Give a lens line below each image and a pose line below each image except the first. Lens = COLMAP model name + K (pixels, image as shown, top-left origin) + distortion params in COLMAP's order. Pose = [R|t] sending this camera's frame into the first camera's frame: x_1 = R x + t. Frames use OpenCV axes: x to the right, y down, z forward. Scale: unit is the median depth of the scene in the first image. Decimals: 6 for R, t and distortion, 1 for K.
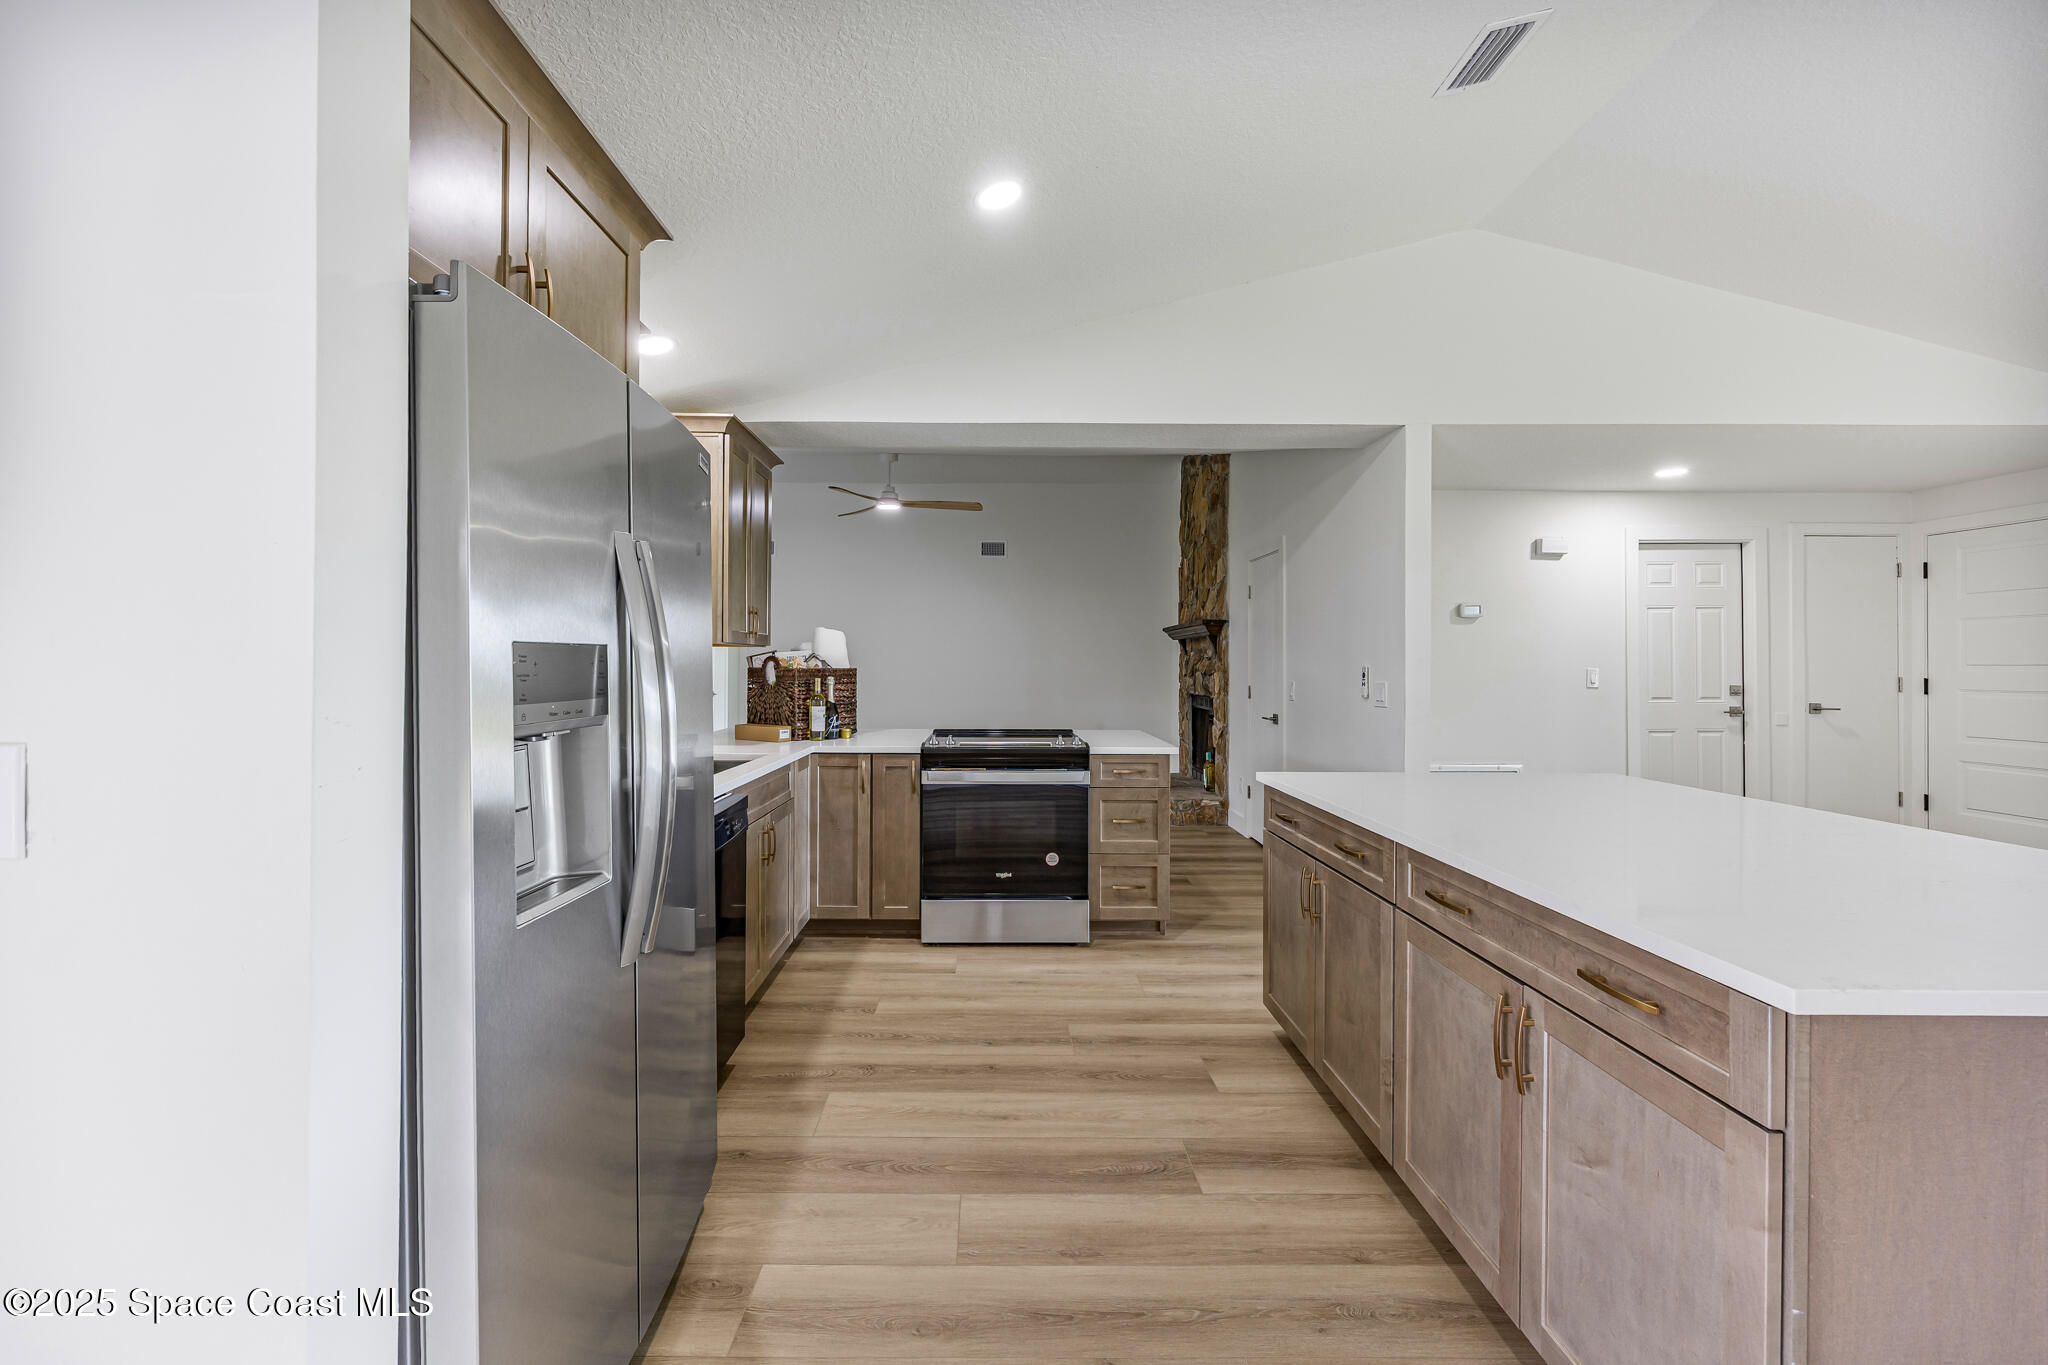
lens RADIAL K [[795.2, 0, 994.4], [0, 795.2, 666.3], [0, 0, 1]] dist [-0.003303, 0.000019]
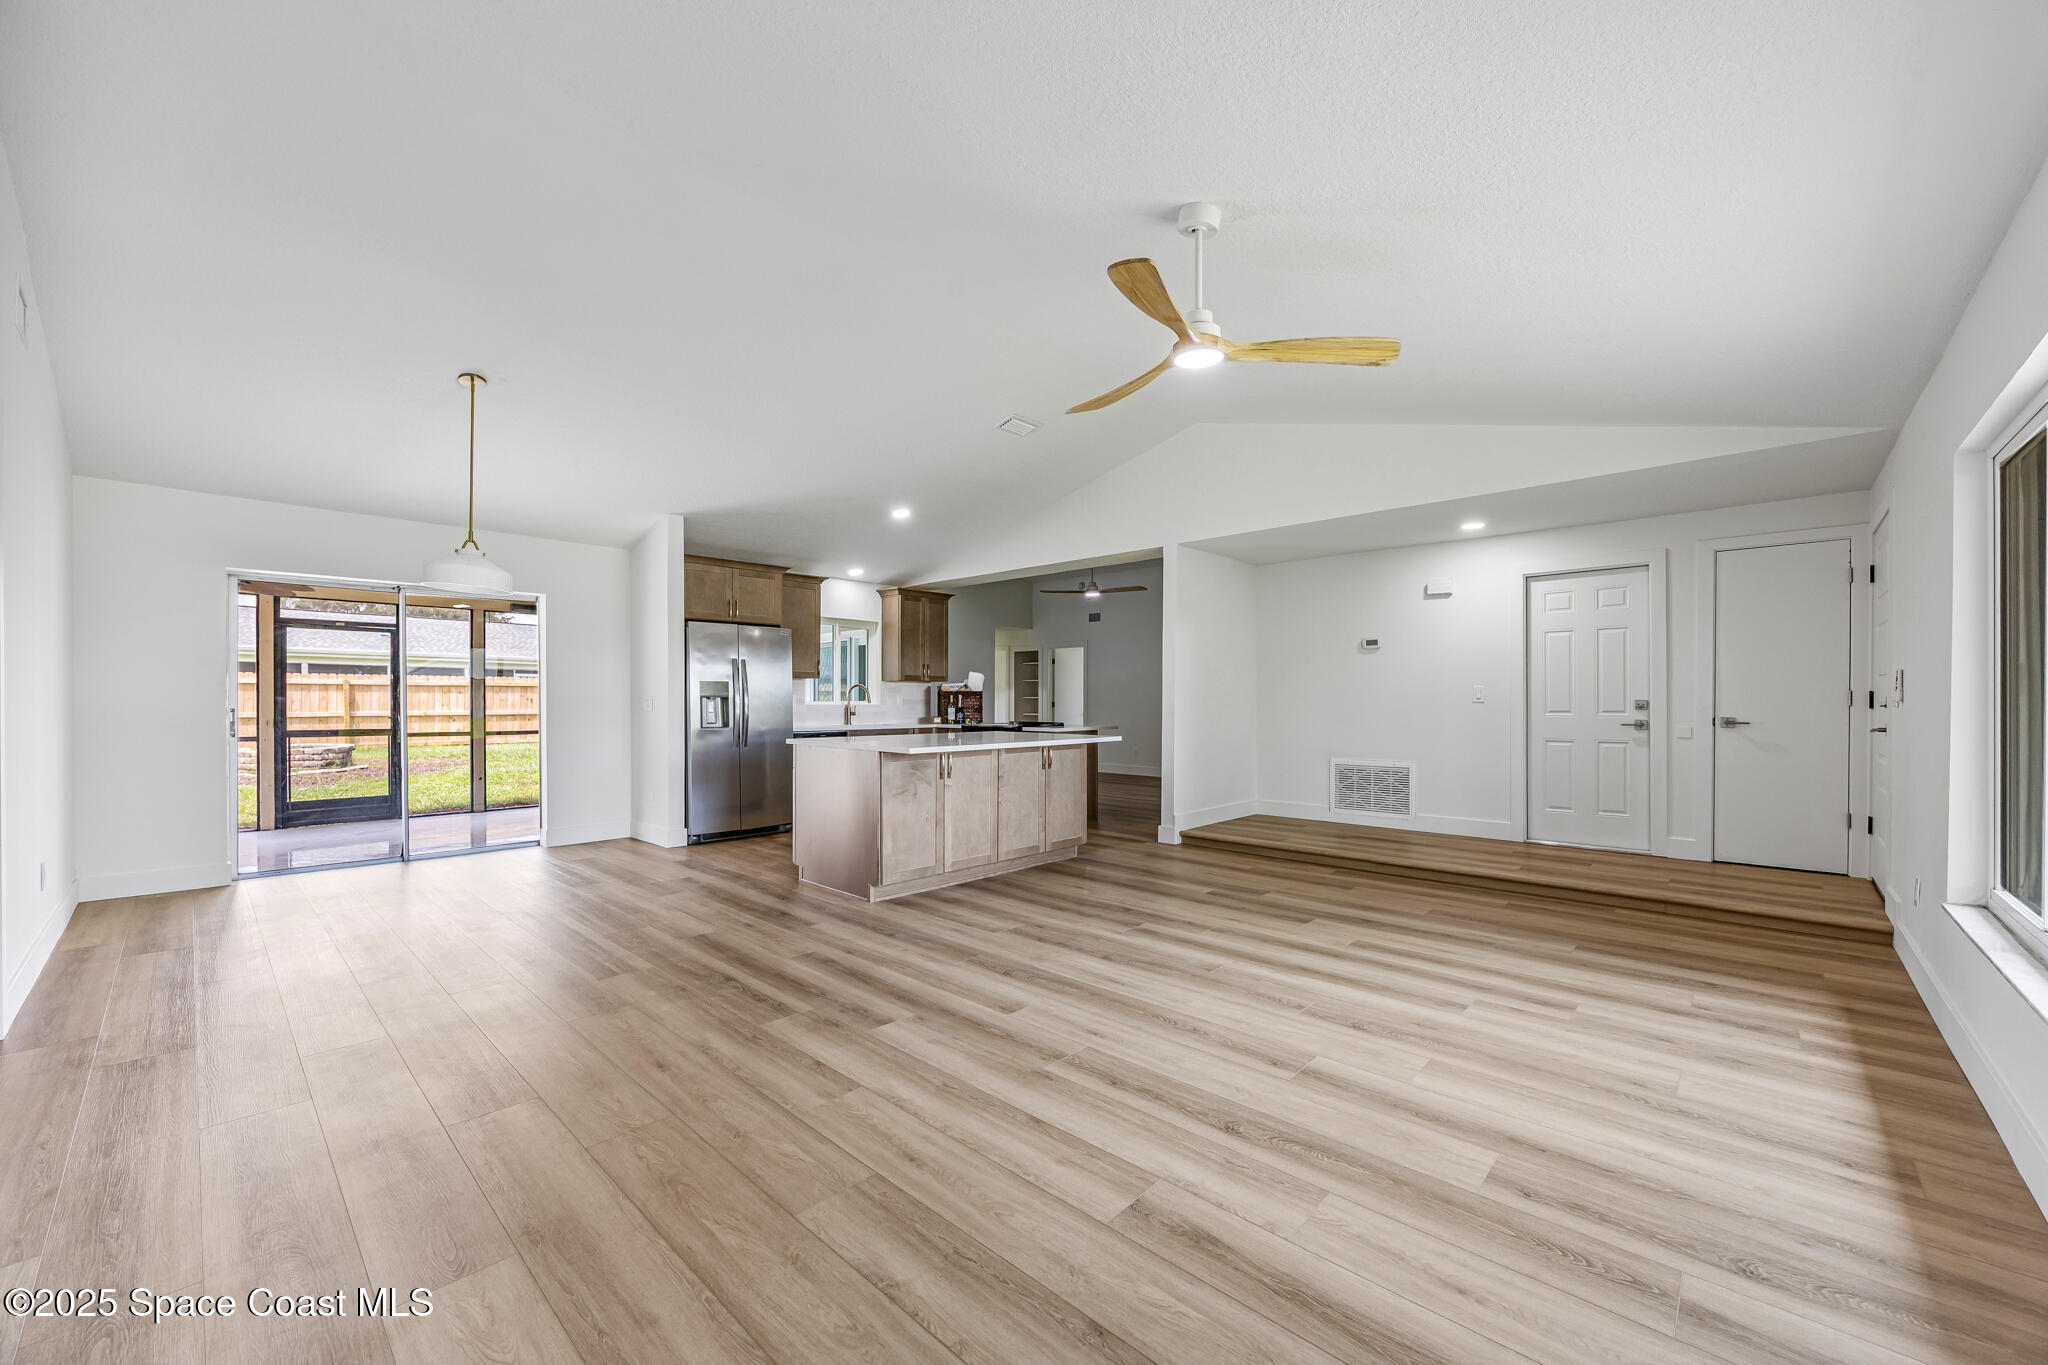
lens RADIAL K [[785.3, 0, 1027.5], [0, 785.3, 704.9], [0, 0, 1]] dist [-0.001550, -0.000042]
pose [[0.731450, 0.000852, -0.681895, 1.426996], [0.000393, 0.999999, 0.001671, 0.038585], [0.681895, -0.001491, 0.731448, -0.447834]]
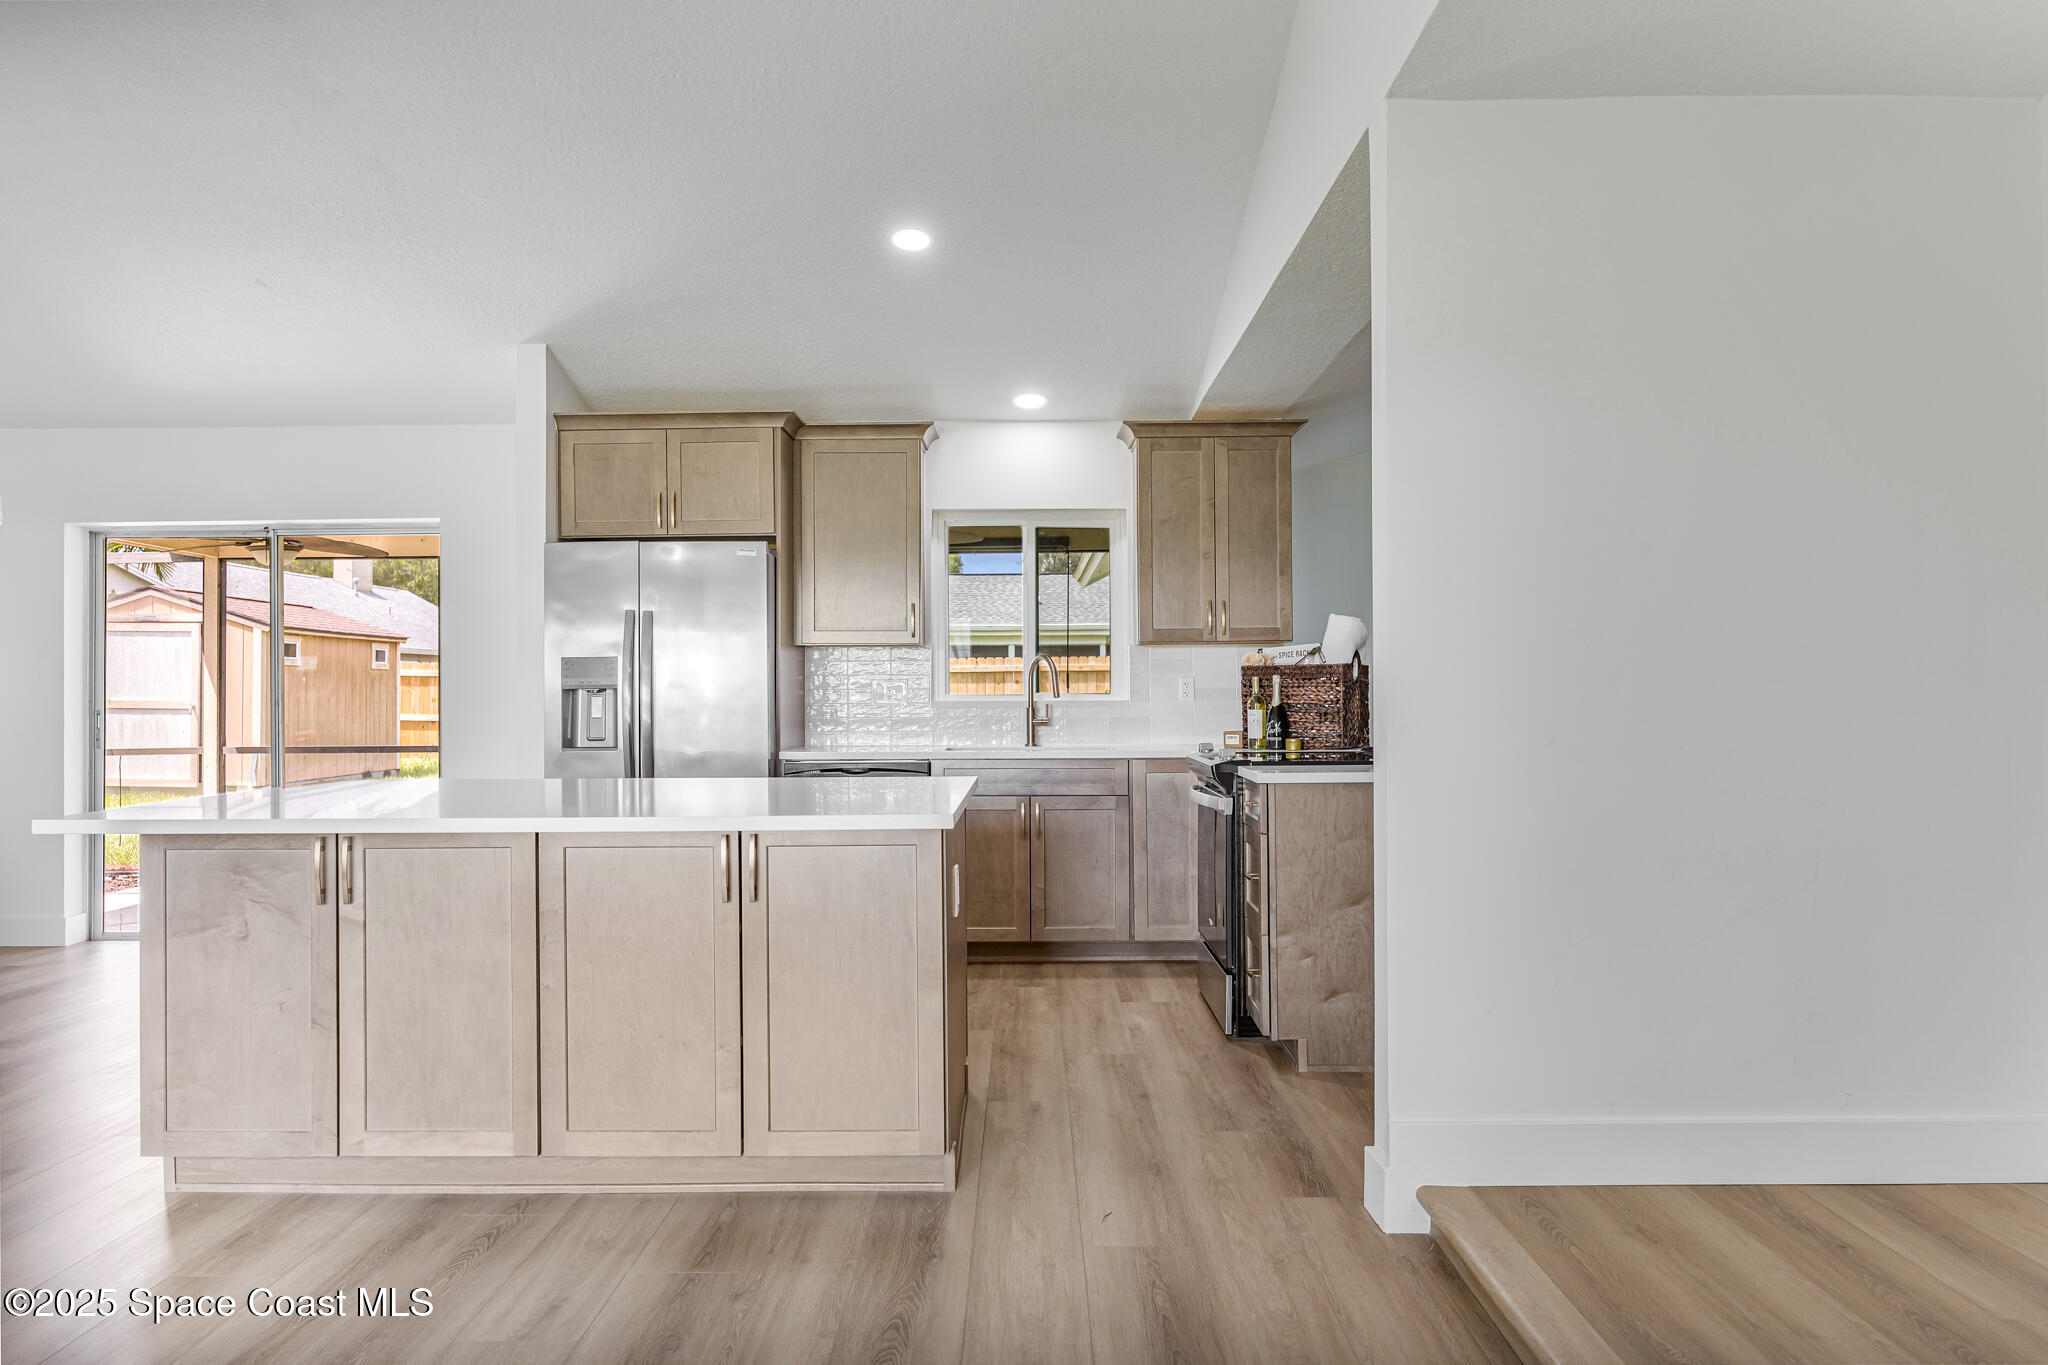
lens RADIAL K [[1401.0, 0, 1024.0], [0, 1401.0, 682.5], [0, 0, 1]] dist [-0.006344, -0.001091]
pose [[-0.007370, -0.011989, -0.999901, 1.309308], [0.005505, 0.999912, -0.012030, 0.038527], [0.999958, -0.005593, -0.007303, 0.770811]]
